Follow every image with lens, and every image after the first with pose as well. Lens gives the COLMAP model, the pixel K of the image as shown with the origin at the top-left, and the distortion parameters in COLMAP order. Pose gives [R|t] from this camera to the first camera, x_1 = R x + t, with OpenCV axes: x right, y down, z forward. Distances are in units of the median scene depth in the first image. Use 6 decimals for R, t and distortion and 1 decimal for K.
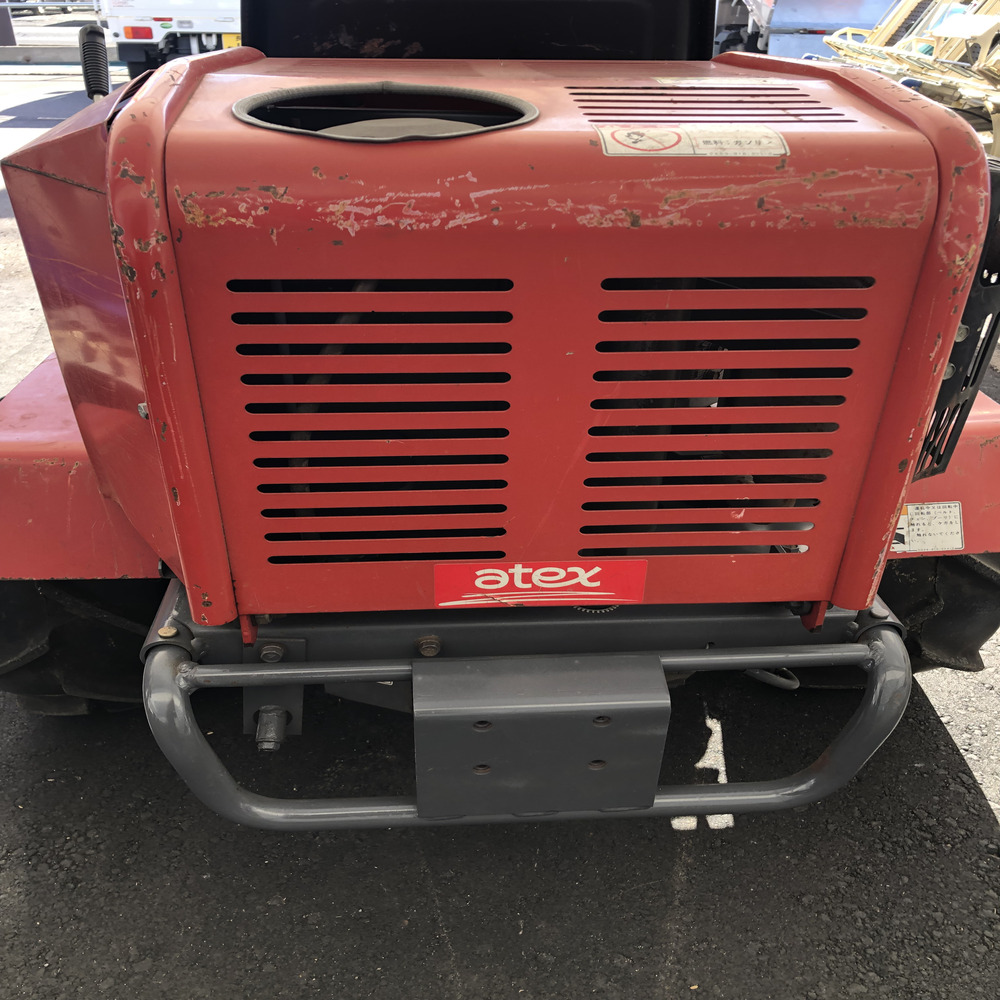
lens RADIAL K [[932.1, 0, 500.0], [0, 932.1, 500.0], [0, 0, 1]] dist [0.032686, -0.007933]
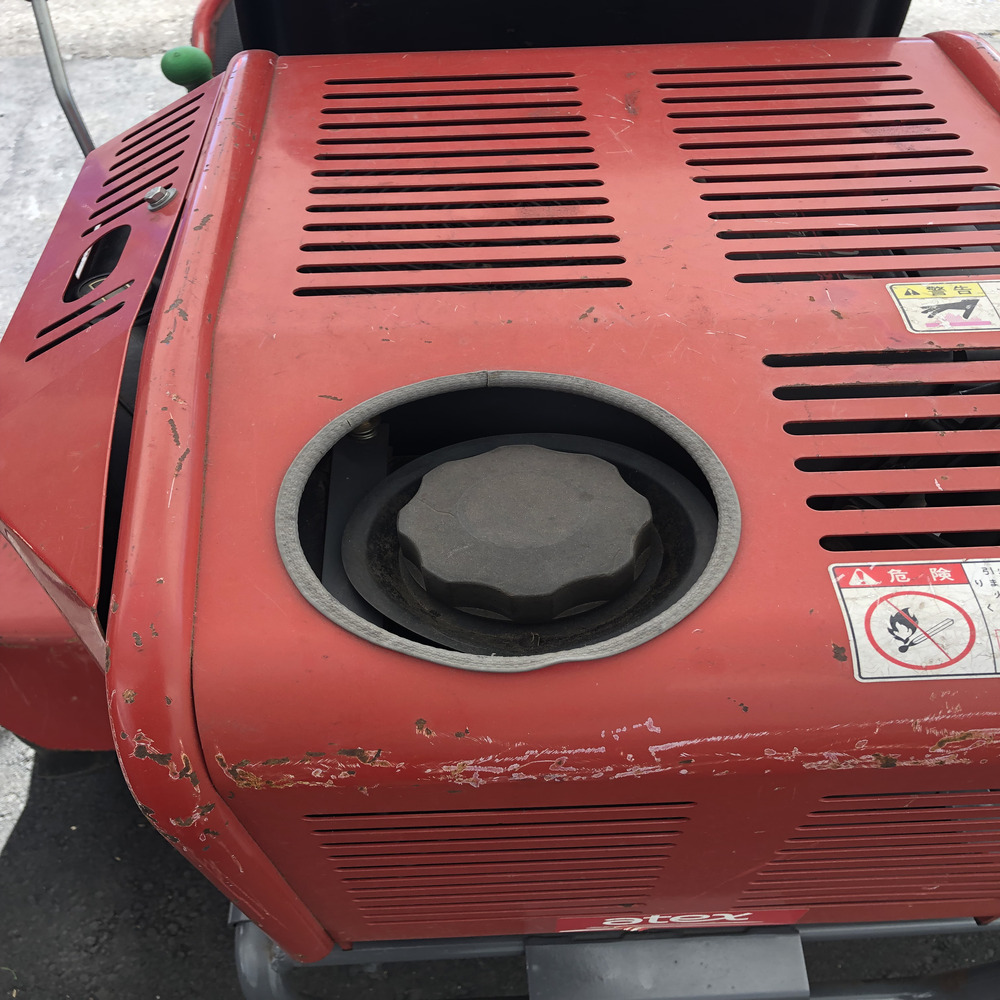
lens RADIAL K [[903.8, 0, 500.0], [0, 903.8, 500.0], [0, 0, 1]] dist [0.020266, -0.007816]
pose [[0.999636, -0.005439, -0.026440, -0.120146], [0.015459, 0.918320, 0.395537, -0.742485], [0.022129, -0.395802, 0.918069, 0.464239]]
